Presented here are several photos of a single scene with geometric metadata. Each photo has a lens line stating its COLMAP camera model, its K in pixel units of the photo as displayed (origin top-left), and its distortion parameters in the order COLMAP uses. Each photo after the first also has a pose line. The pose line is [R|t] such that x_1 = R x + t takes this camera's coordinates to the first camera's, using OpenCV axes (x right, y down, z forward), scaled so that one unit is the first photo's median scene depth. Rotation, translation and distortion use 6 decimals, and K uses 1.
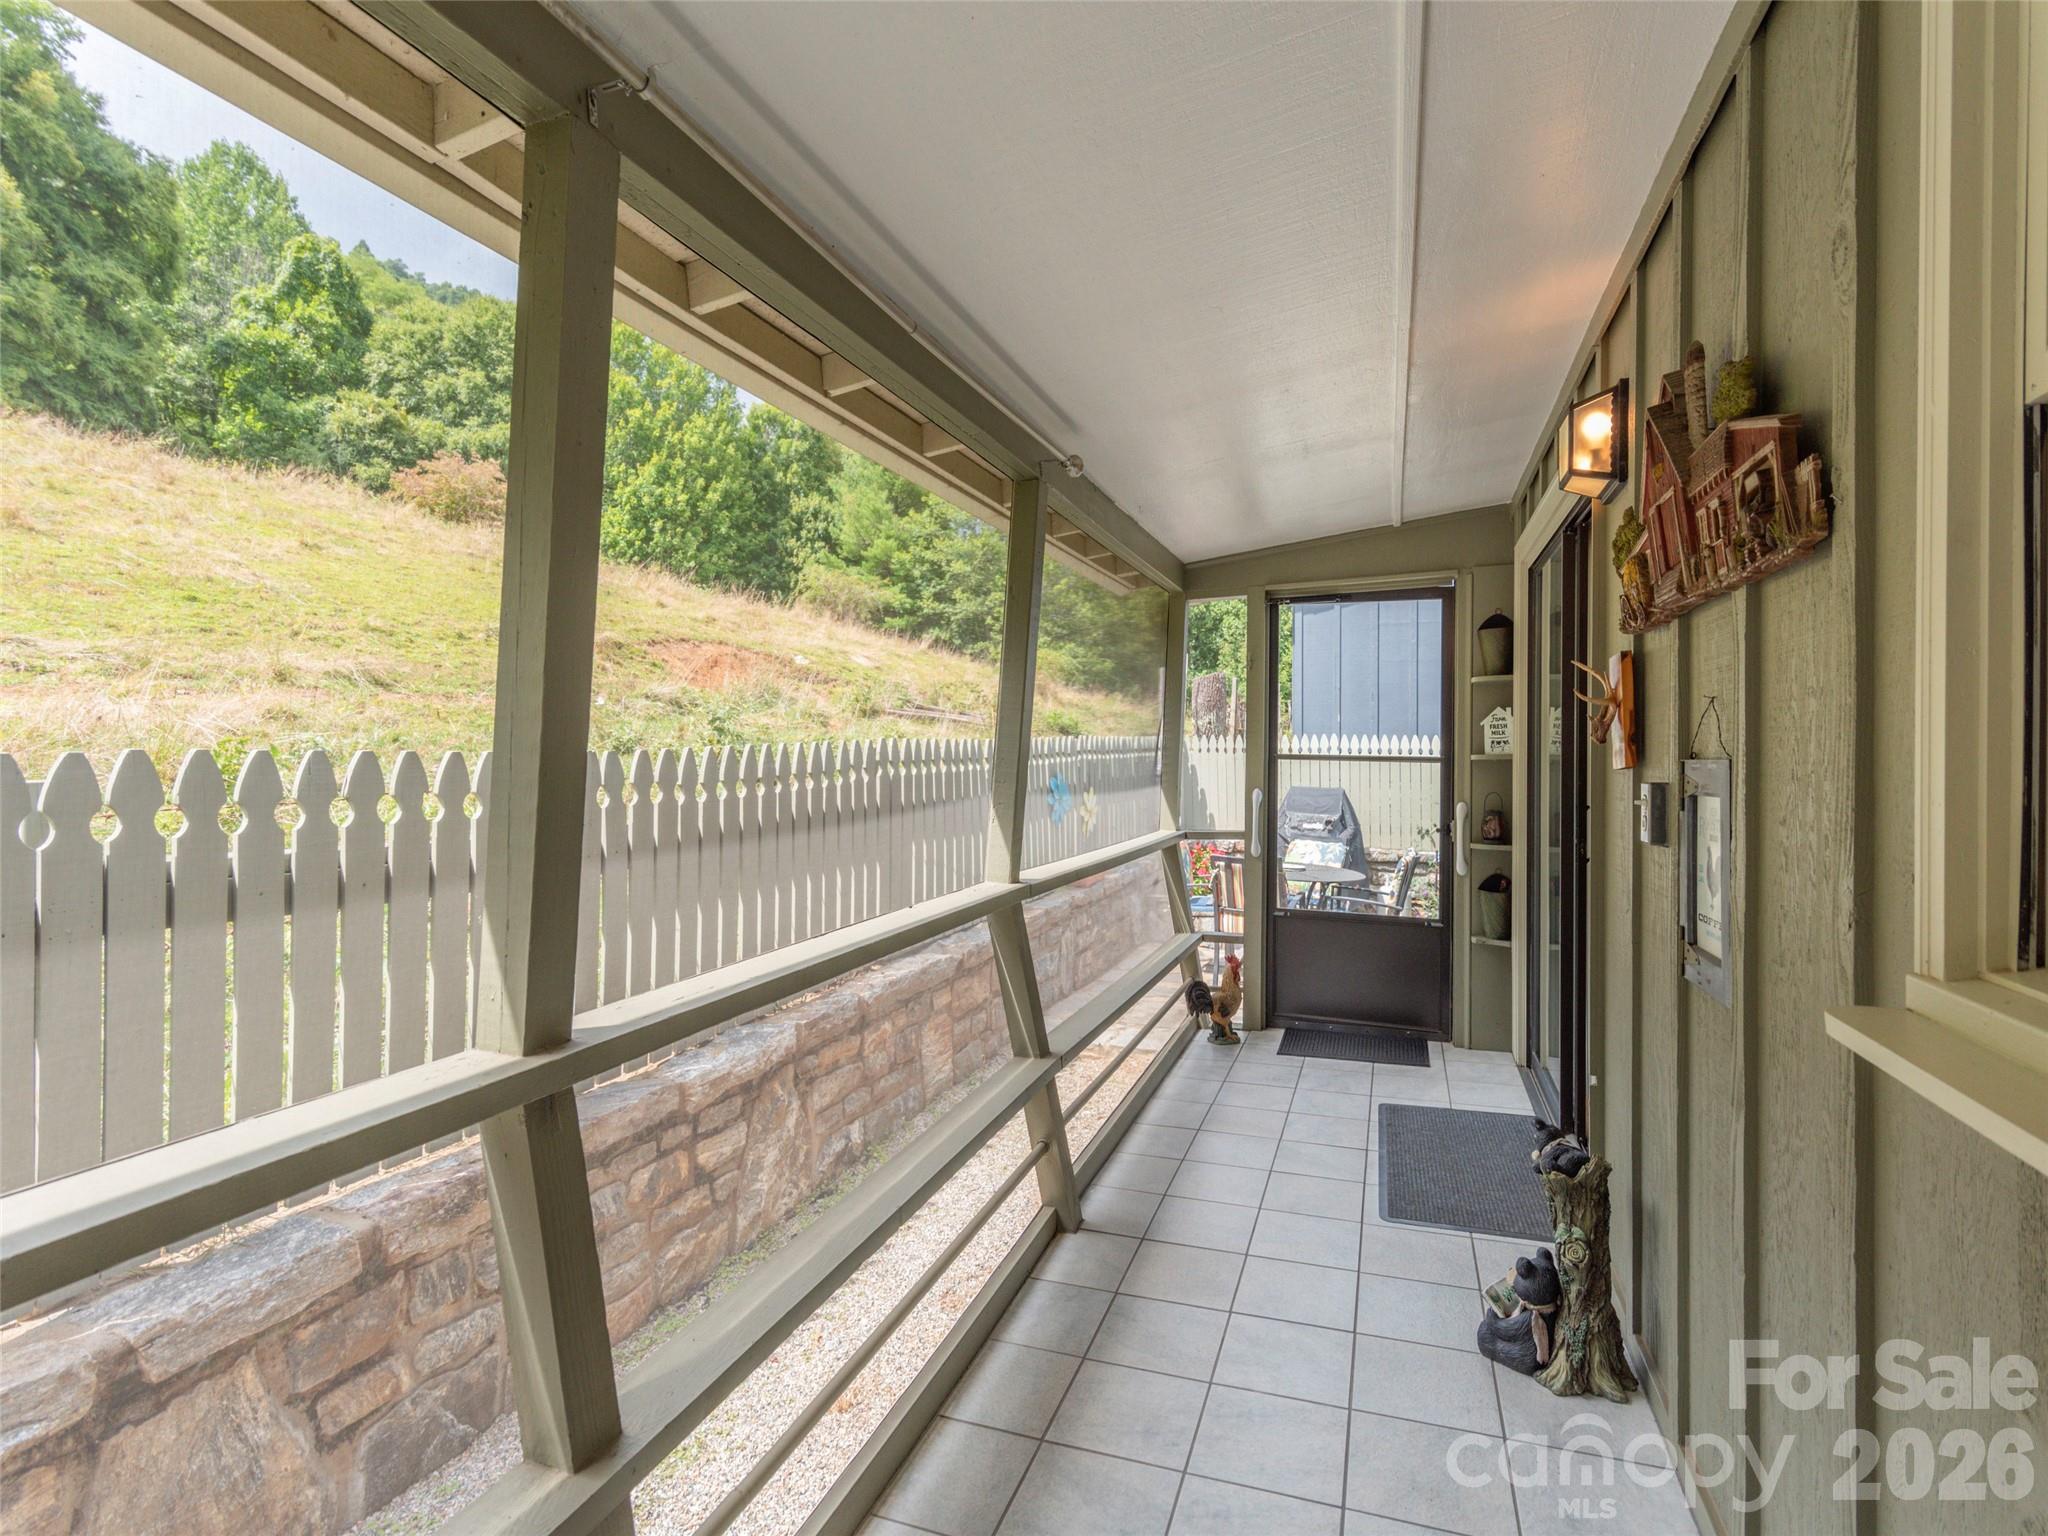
lens RADIAL K [[1022.8, 0, 1030.3], [0, 1022.8, 768.5], [0, 0, 1]] dist [-0.020688, 0.000056]
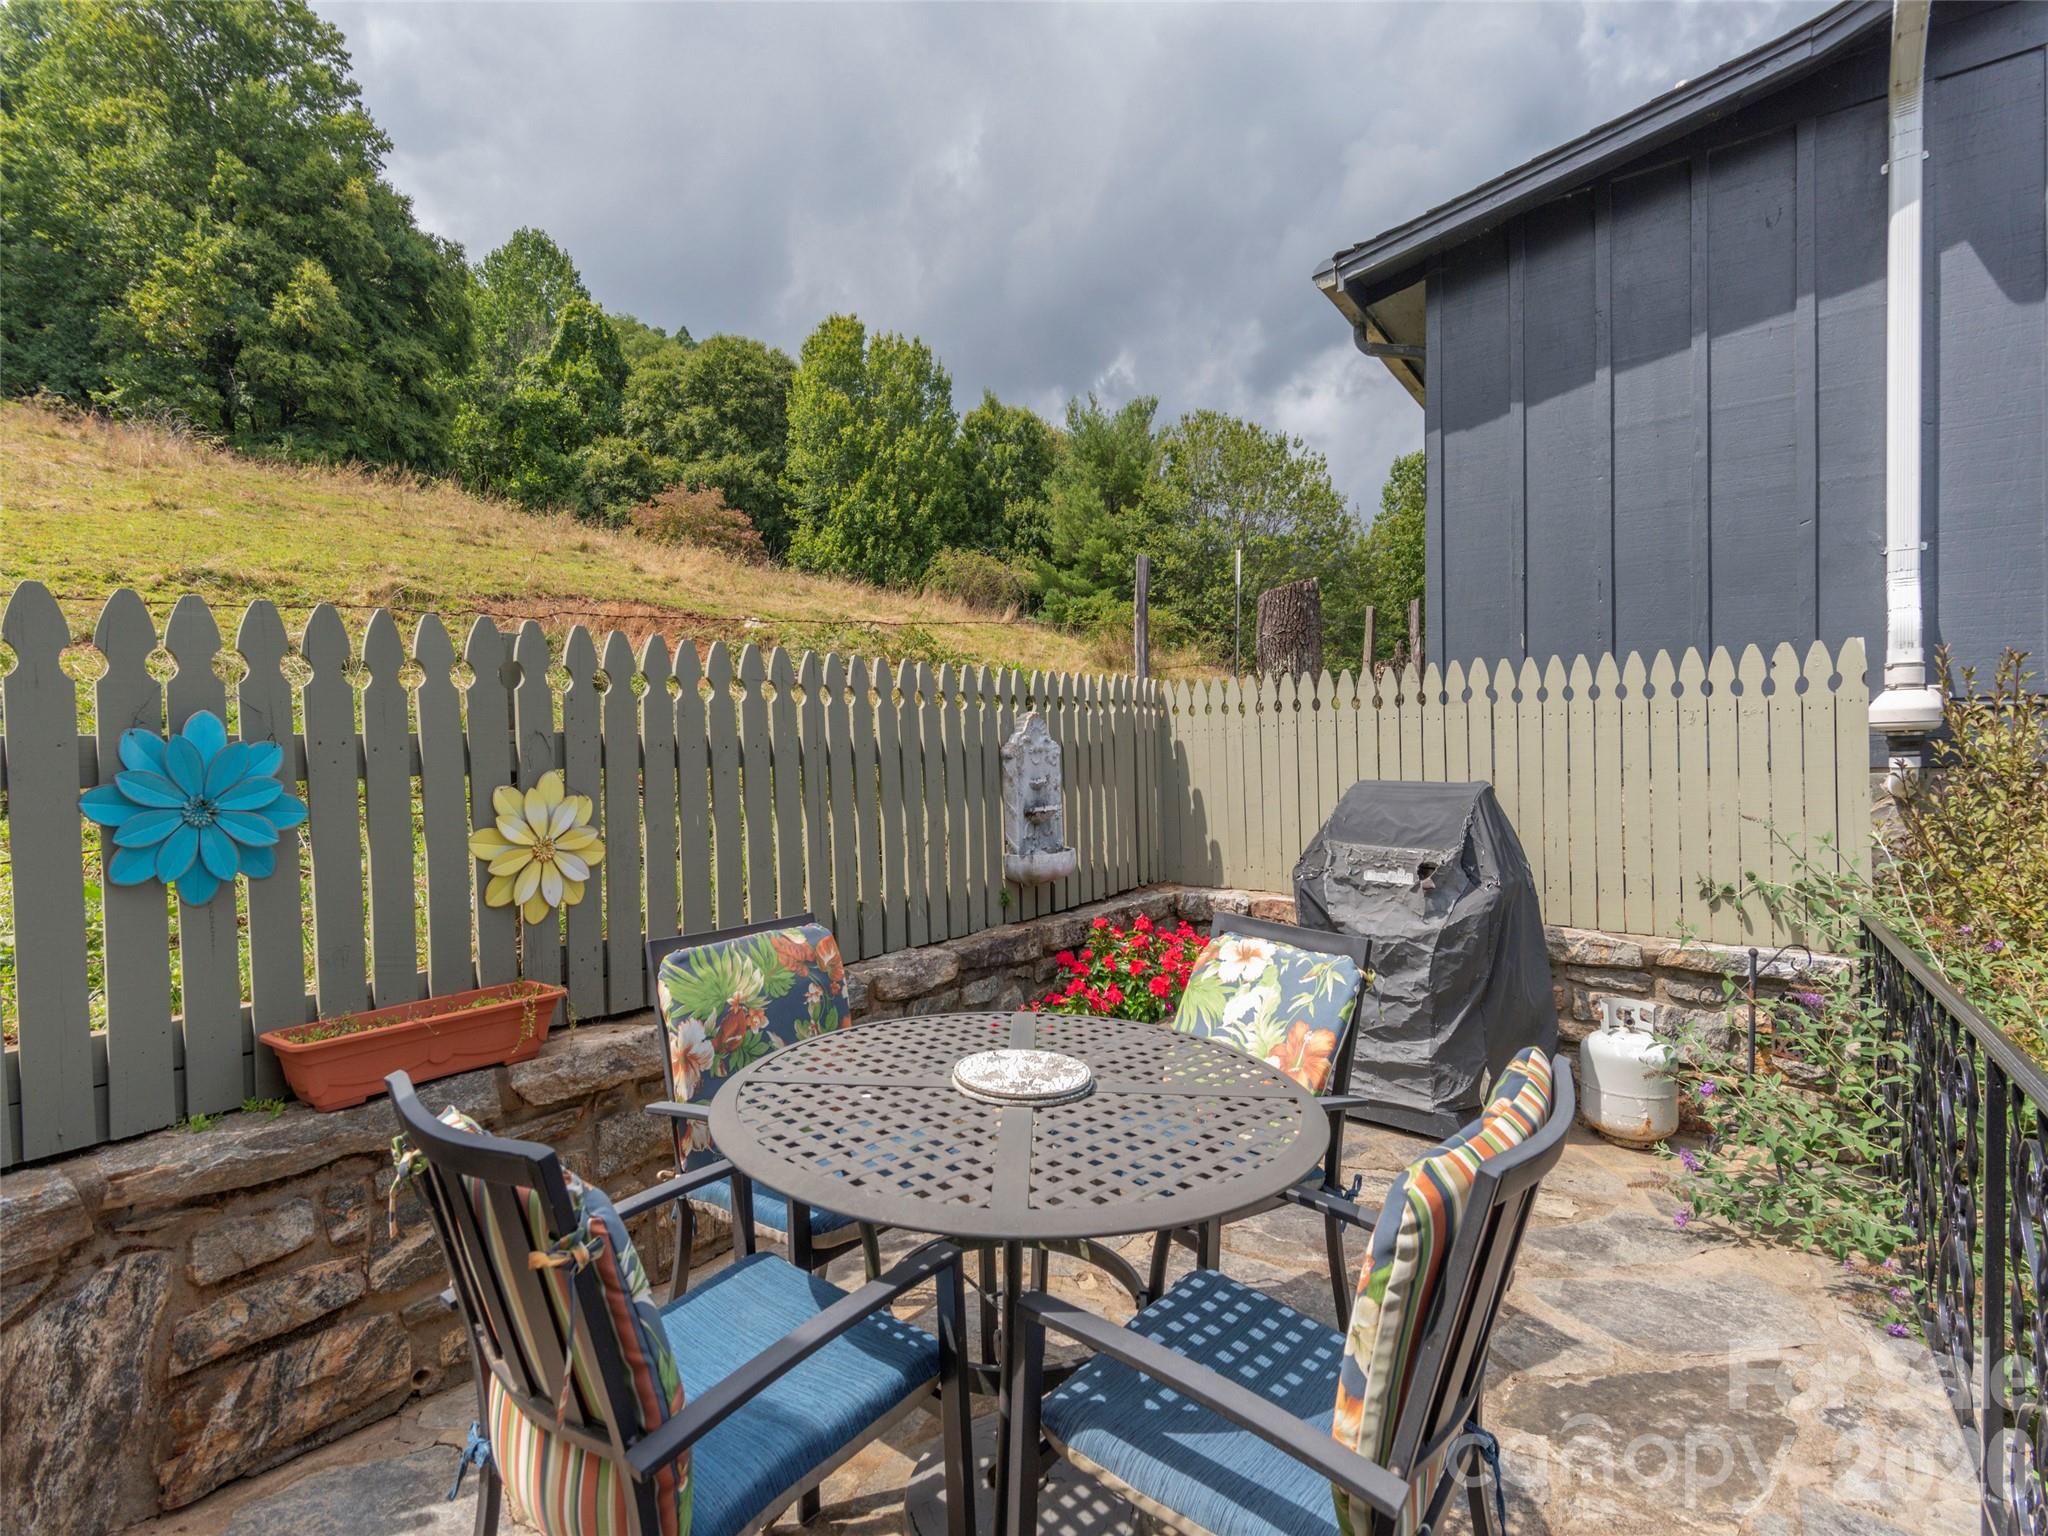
lens RADIAL K [[998.3, 0, 1029.6], [0, 998.3, 771.2], [0, 0, 1]] dist [0.004389, 0.000076]
pose [[0.961741, -0.015425, -0.273526, 0.045548], [0.011144, 0.999790, -0.017199, 0.003643], [0.273734, 0.013493, 0.961711, 0.106605]]
